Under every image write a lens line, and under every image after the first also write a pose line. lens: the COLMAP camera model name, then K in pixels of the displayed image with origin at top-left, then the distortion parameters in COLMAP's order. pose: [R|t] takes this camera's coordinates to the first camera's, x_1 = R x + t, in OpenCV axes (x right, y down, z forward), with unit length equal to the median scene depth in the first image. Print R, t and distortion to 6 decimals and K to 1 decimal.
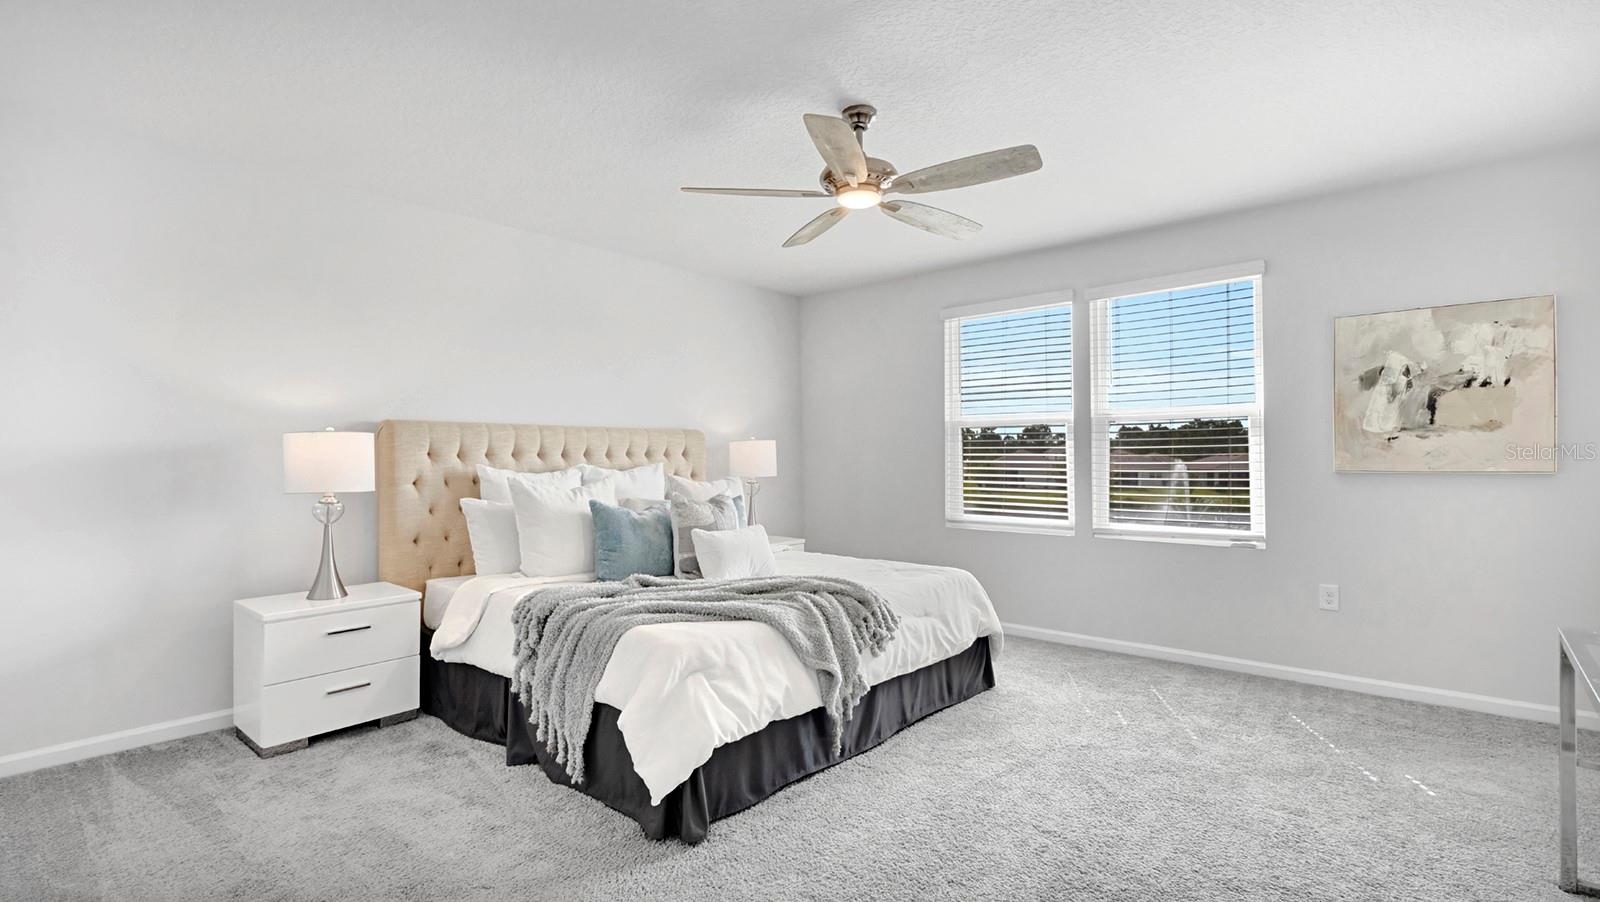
lens RADIAL K [[738.6, 0, 804.1], [0, 738.6, 447.9], [0, 0, 1]] dist [-0.002485, -0.000363]
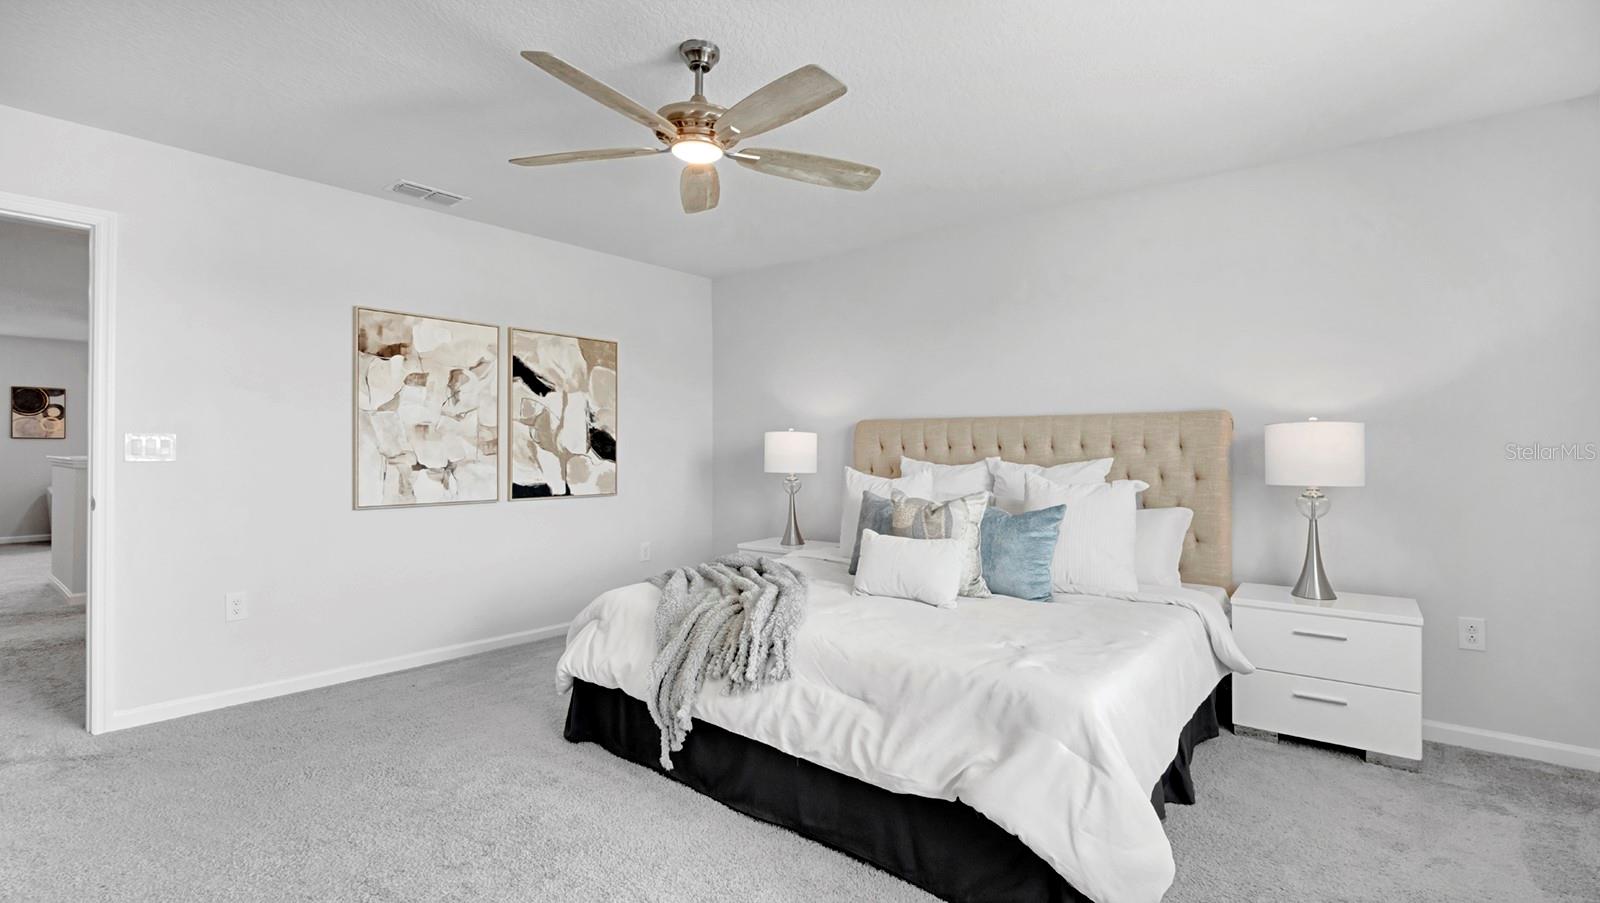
lens RADIAL K [[738.6, 0, 798.5], [0, 738.6, 460.8], [0, 0, 1]] dist [-0.002485, -0.000363]
pose [[0.025306, 0.018125, -0.999515, 1.019871], [0.010767, 0.999773, 0.018402, 0.009932], [0.999622, -0.011227, 0.025105, 1.189741]]
